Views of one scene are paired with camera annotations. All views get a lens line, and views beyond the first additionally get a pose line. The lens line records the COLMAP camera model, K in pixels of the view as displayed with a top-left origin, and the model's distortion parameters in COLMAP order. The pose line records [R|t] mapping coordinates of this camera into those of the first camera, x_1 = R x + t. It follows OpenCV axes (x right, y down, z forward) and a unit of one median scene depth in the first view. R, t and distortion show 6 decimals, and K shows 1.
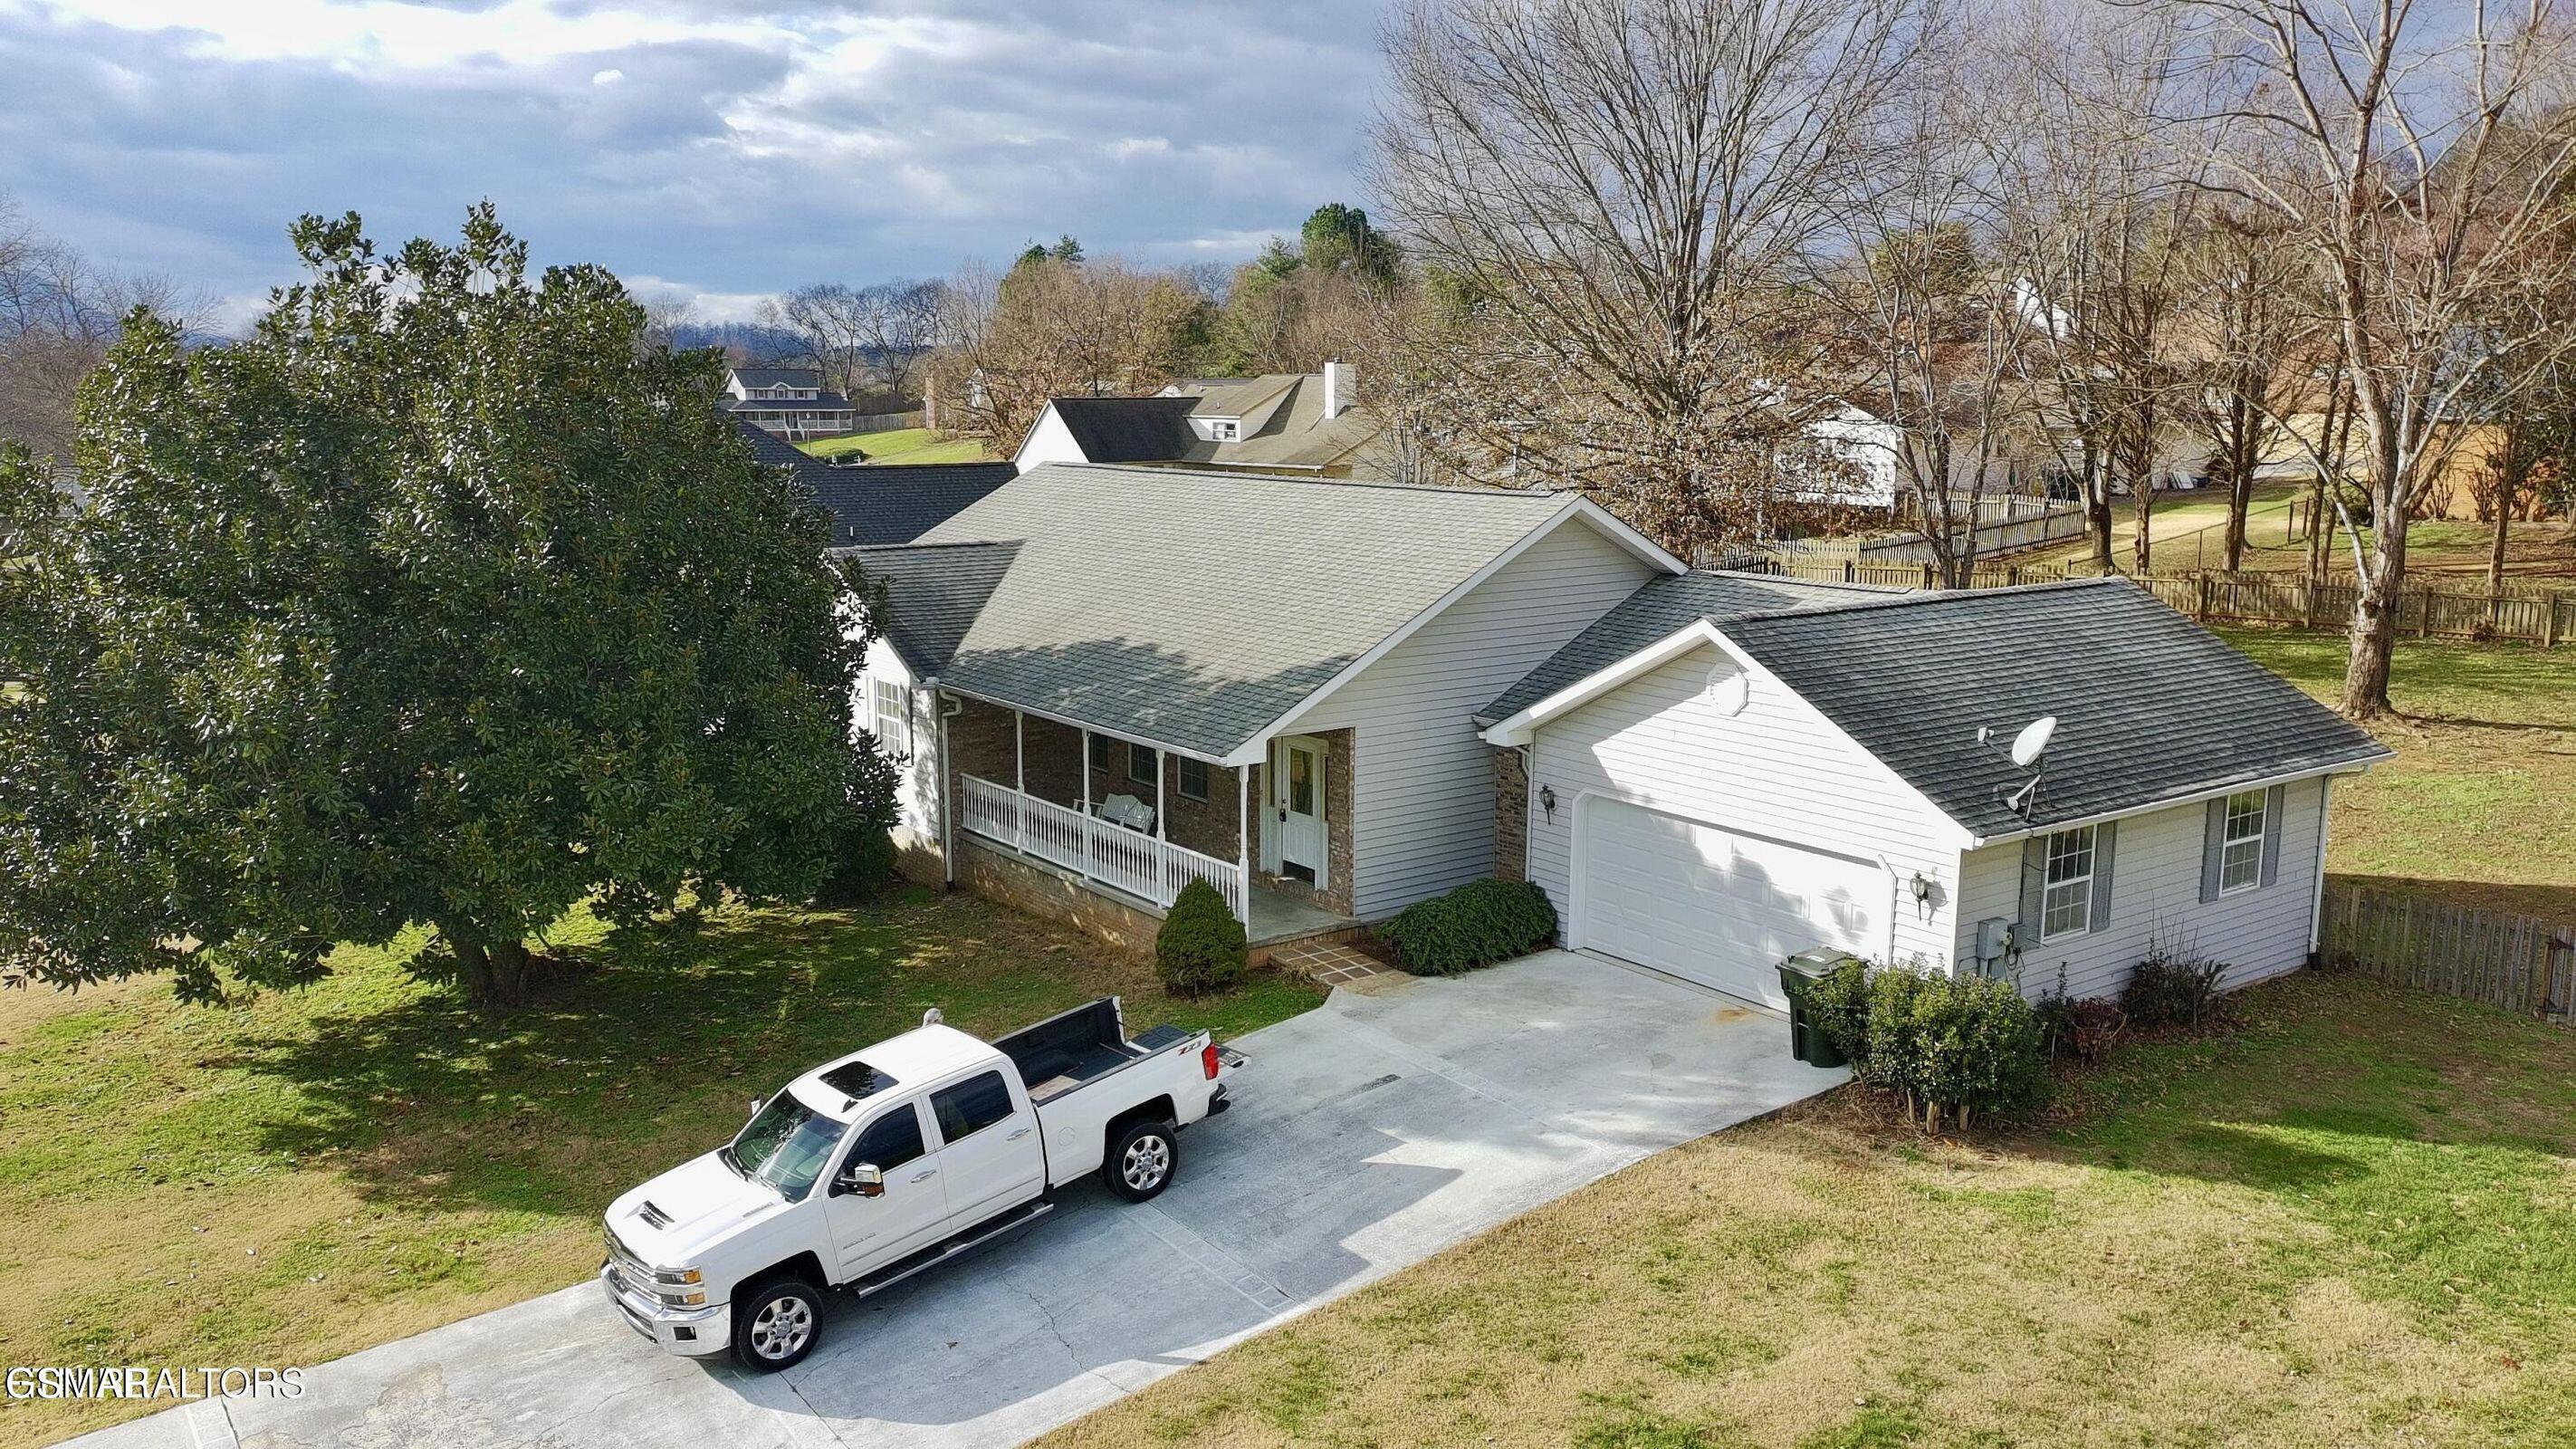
lens RADIAL K [[1898.9, 0, 1288.0], [0, 1898.9, 724.5], [0, 0, 1]] dist [0.083038, -0.076978]
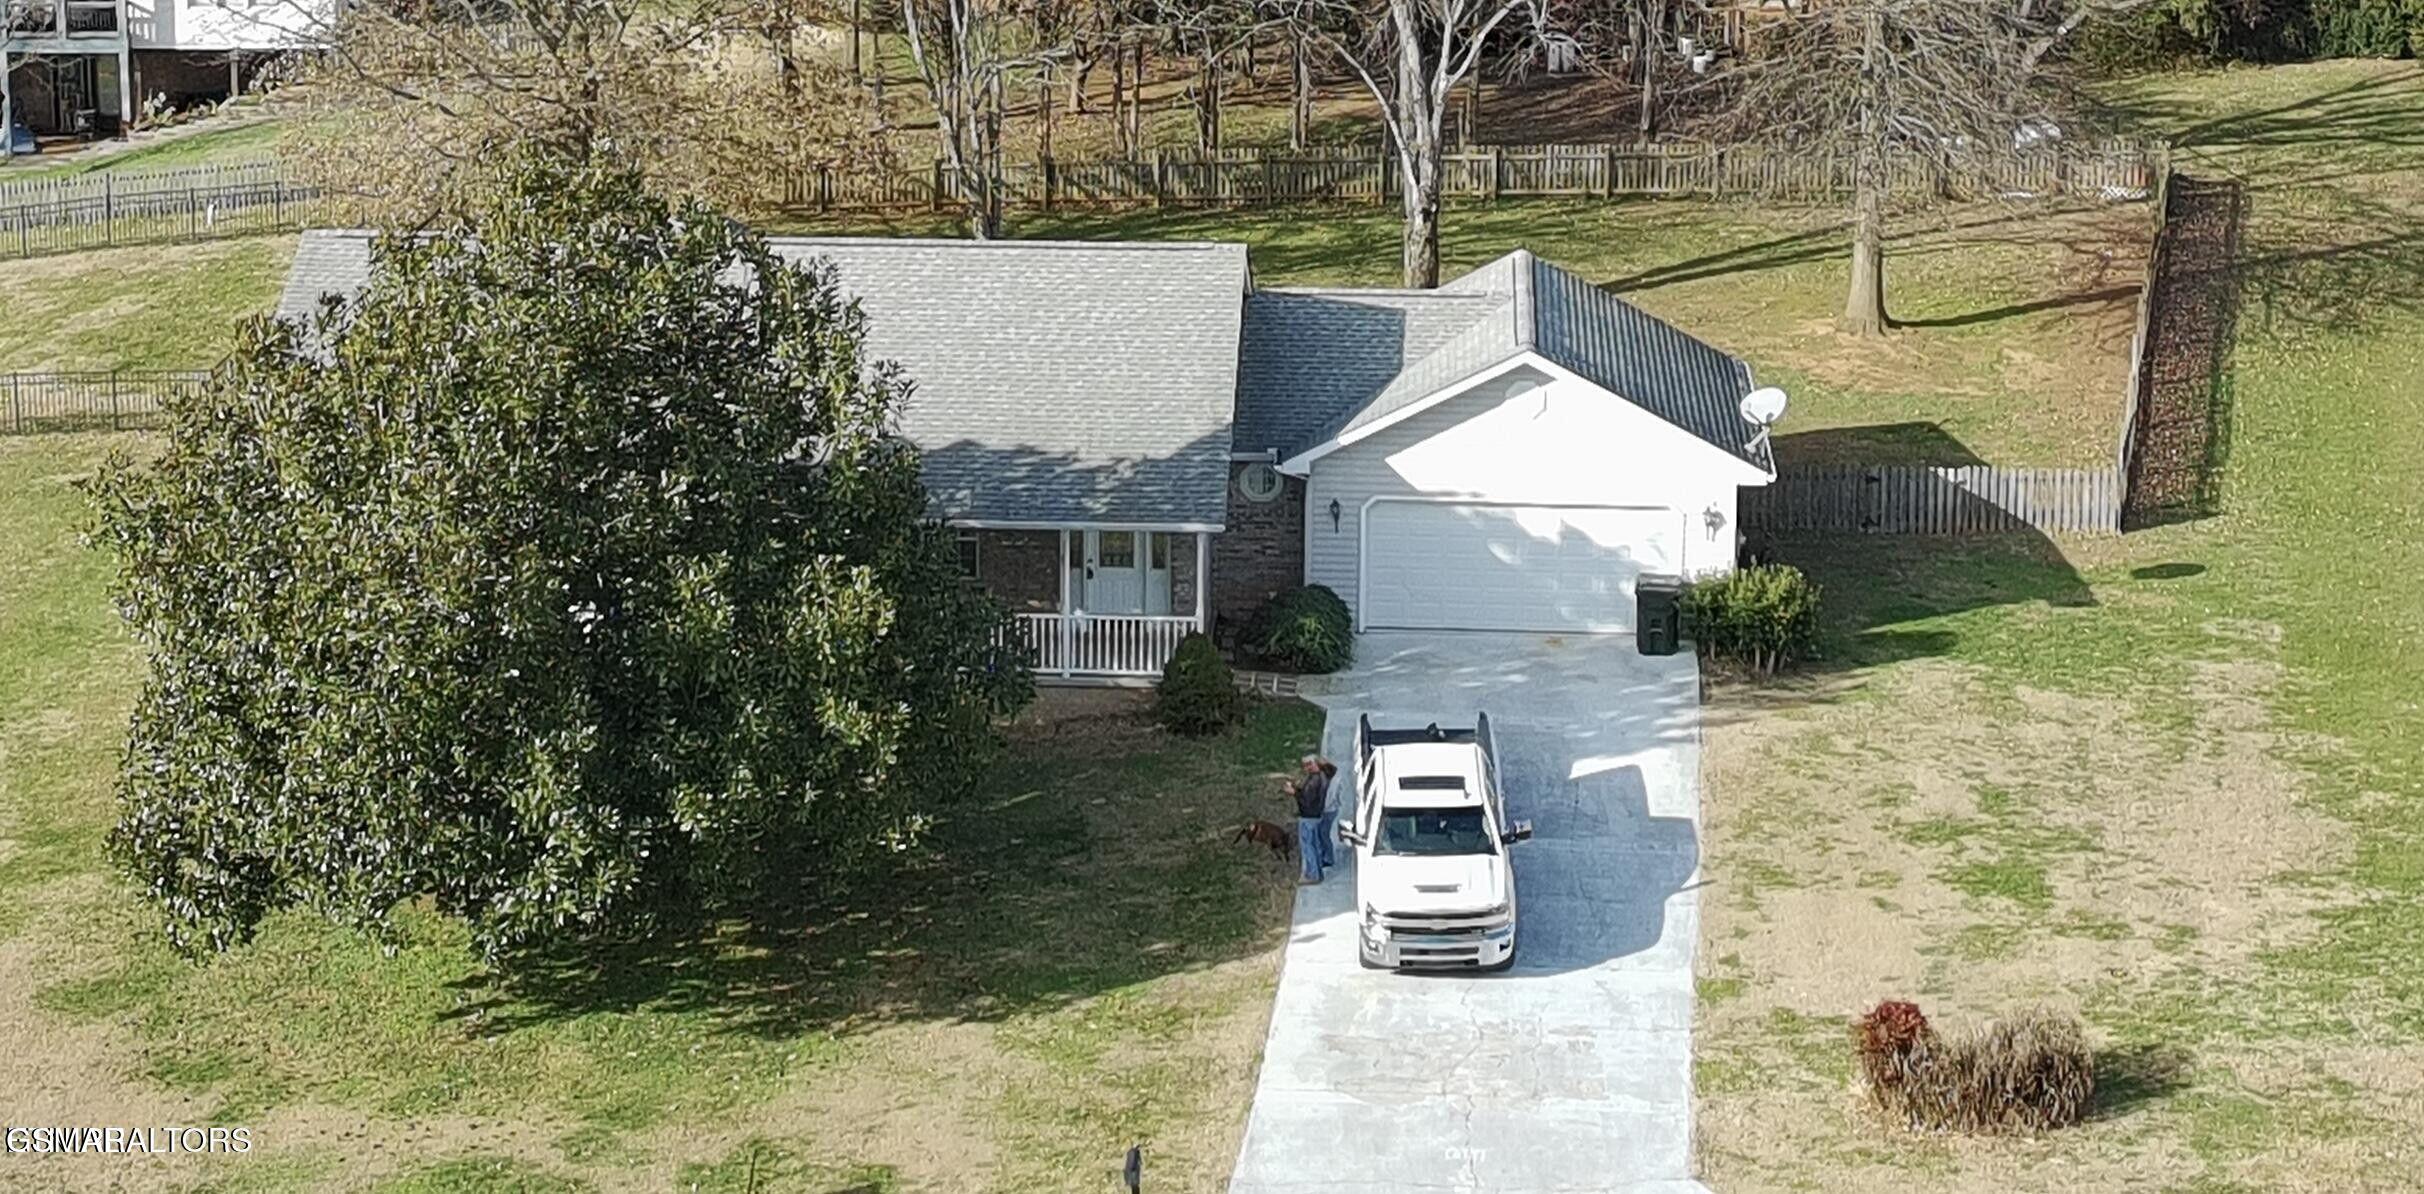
lens RADIAL K [[3872.0, 0, 1212.0], [0, 3872.0, 597.0], [0, 0, 1]] dist [-0.016198, -0.025896]
pose [[0.658750, -0.196284, 0.726306, -1.892207], [0.127180, 0.980528, 0.149636, -0.314719], [-0.741535, -0.006201, 0.670886, -0.625401]]
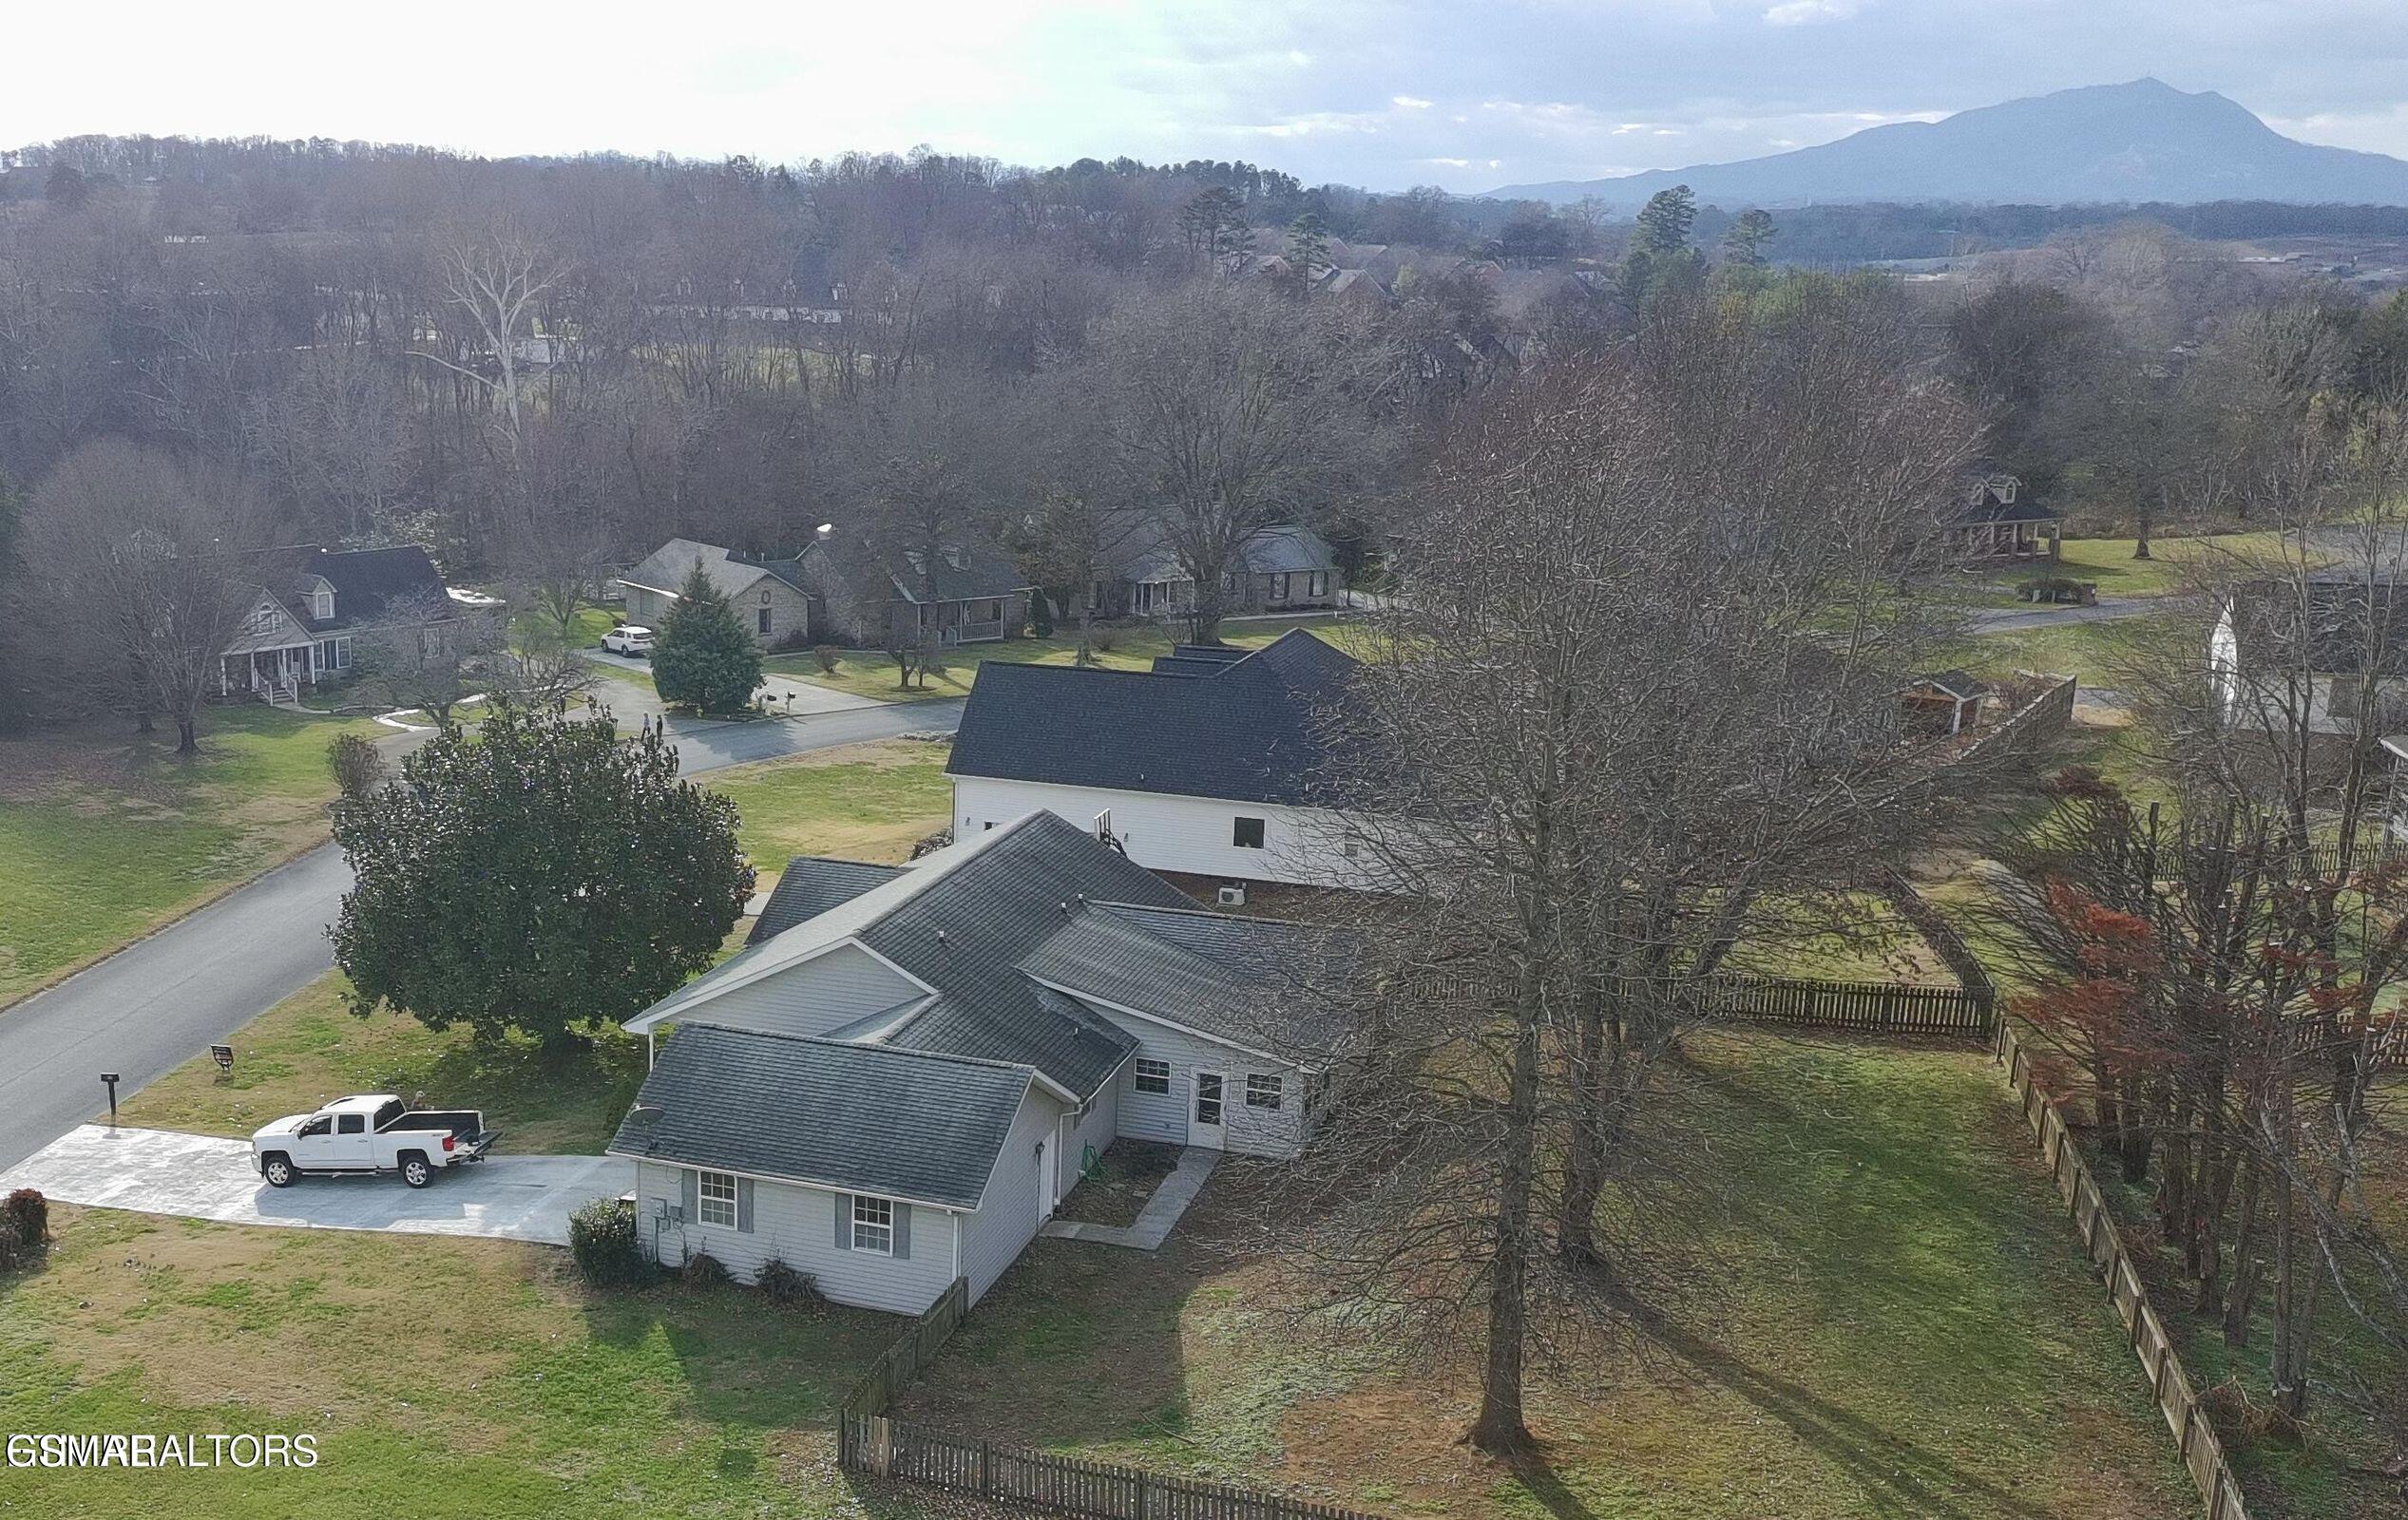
lens RADIAL K [[2679.2, 0, 1204.0], [0, 2679.2, 760.0], [0, 0, 1]] dist [0.022991, 0.016319]
pose [[0.593776, 0.185947, -0.782850, 2.739294], [-0.168560, 0.980089, 0.104947, -0.725104], [0.786777, 0.069642, 0.613296, -0.331878]]
